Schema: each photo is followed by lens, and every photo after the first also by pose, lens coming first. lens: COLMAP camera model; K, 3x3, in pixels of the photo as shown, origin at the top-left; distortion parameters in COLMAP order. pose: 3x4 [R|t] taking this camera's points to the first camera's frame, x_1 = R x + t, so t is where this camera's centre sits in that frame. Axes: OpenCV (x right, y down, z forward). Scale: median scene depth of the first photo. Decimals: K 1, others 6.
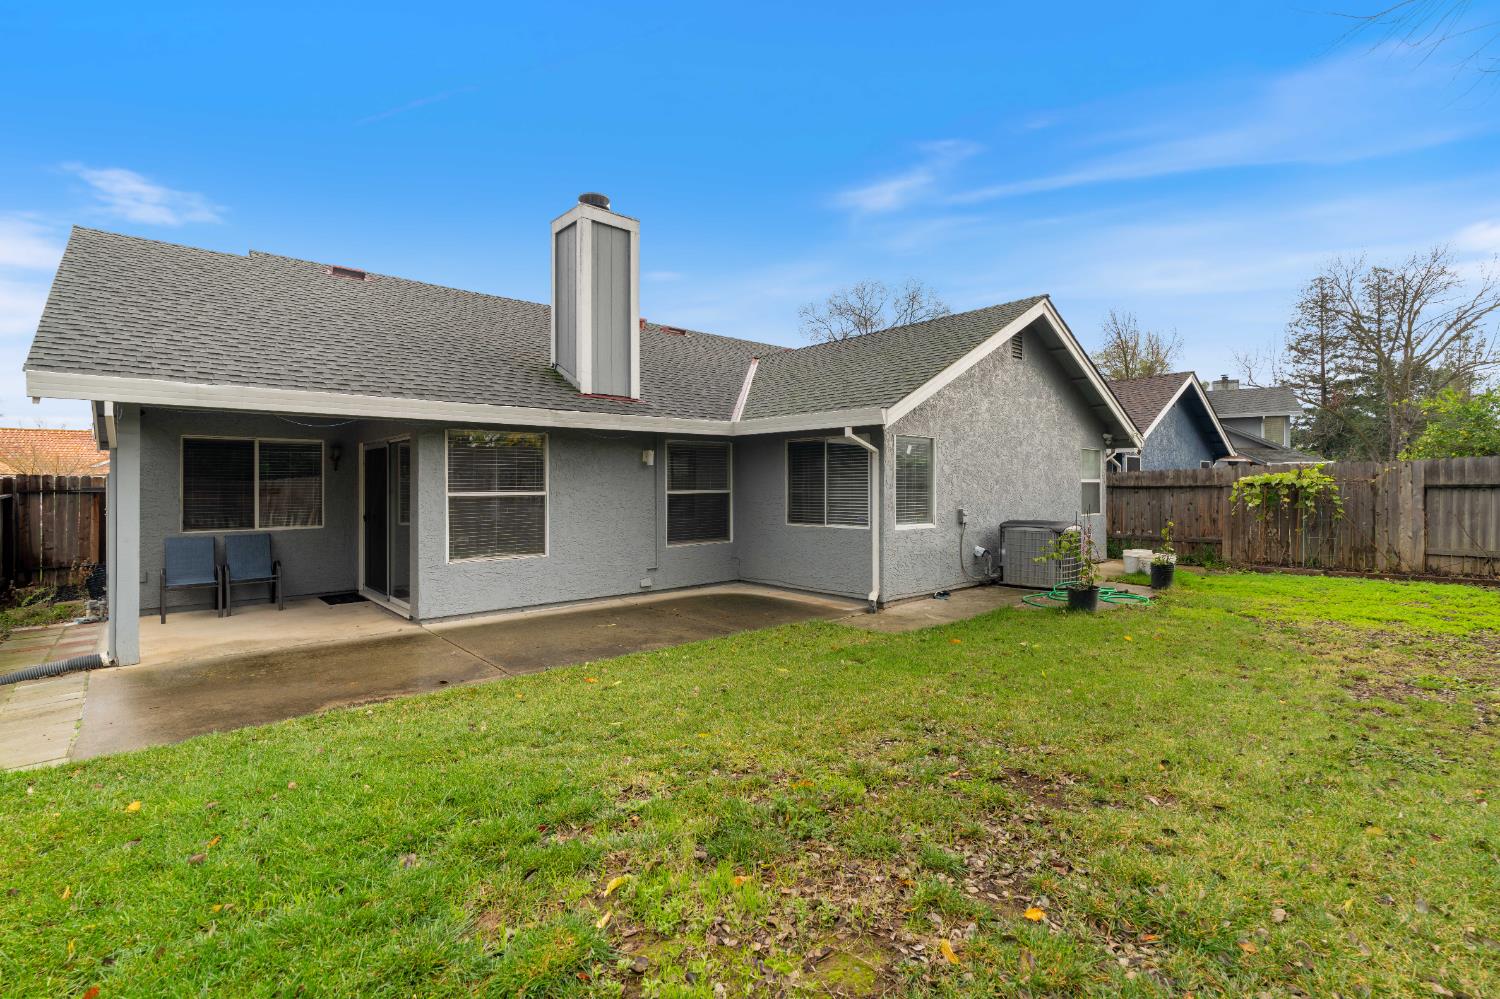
lens RADIAL K [[715.7, 0, 751.4], [0, 715.7, 491.6], [0, 0, 1]] dist [0.000169, -0.000046]
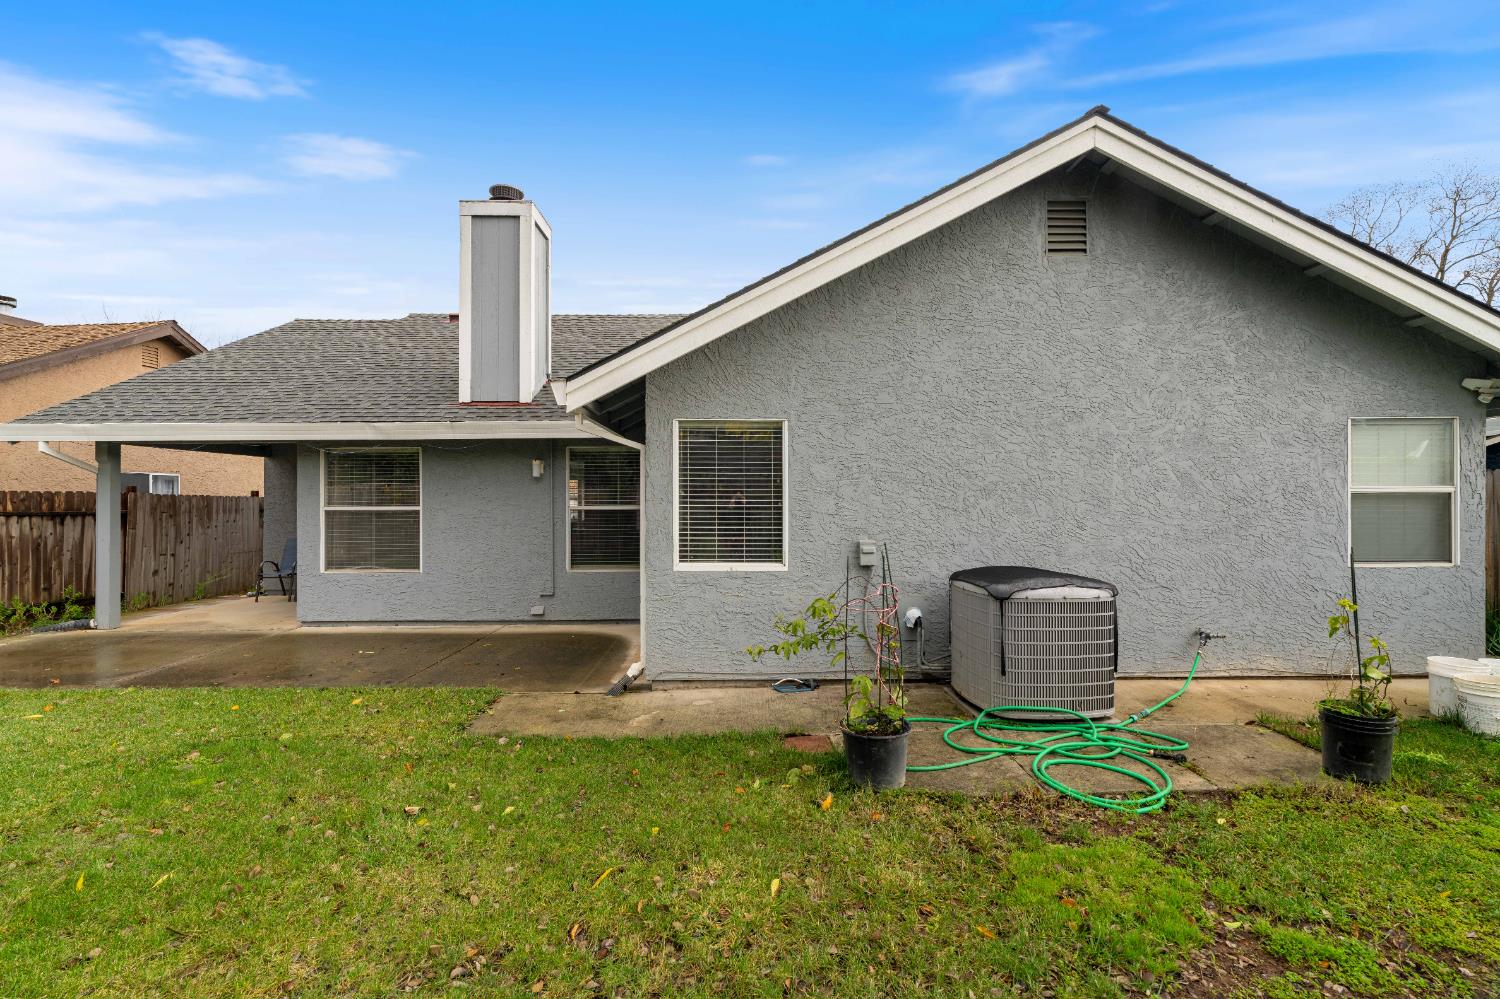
lens RADIAL K [[686.0, 0, 752.7], [0, 686.0, 503.9], [0, 0, 1]] dist [-0.000780, -0.000130]
pose [[0.740441, 0.003609, -0.672112, 0.632910], [-0.004614, 0.999989, 0.000285, -0.005328], [0.672105, 0.002890, 0.740450, 0.569668]]
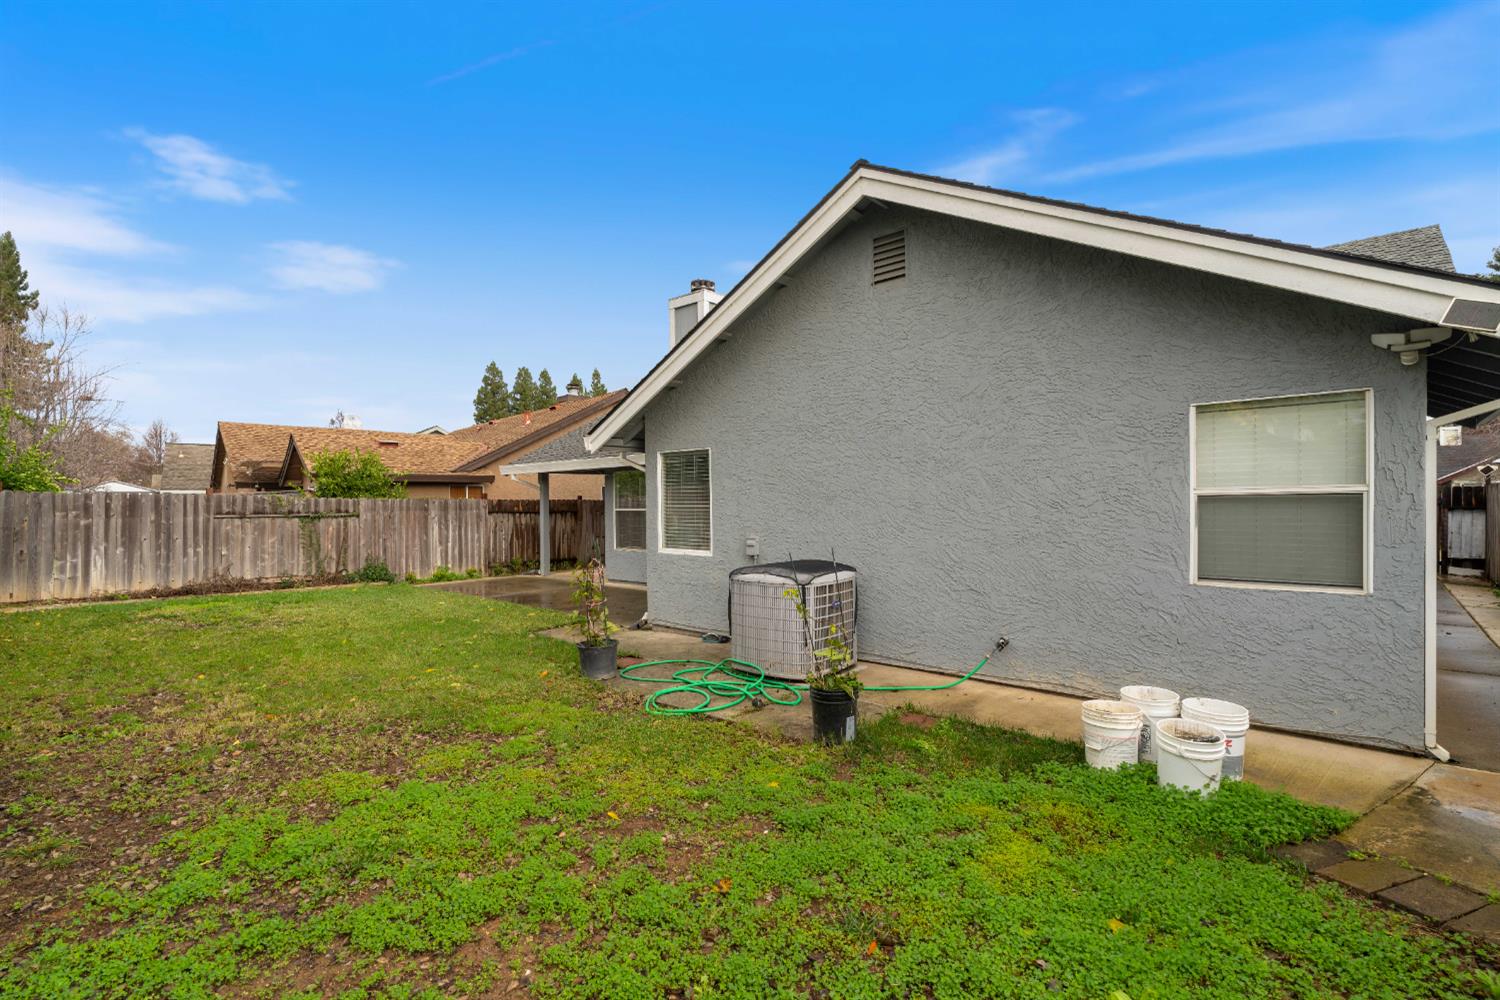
lens RADIAL K [[725.3, 0, 750.8], [0, 725.3, 517.9], [0, 0, 1]] dist [0.000393, 0.000058]
pose [[0.068038, 0.024349, -0.997386, 1.115486], [0.002737, 0.999694, 0.024592, -0.014961], [0.997679, -0.004403, 0.067950, 1.004388]]
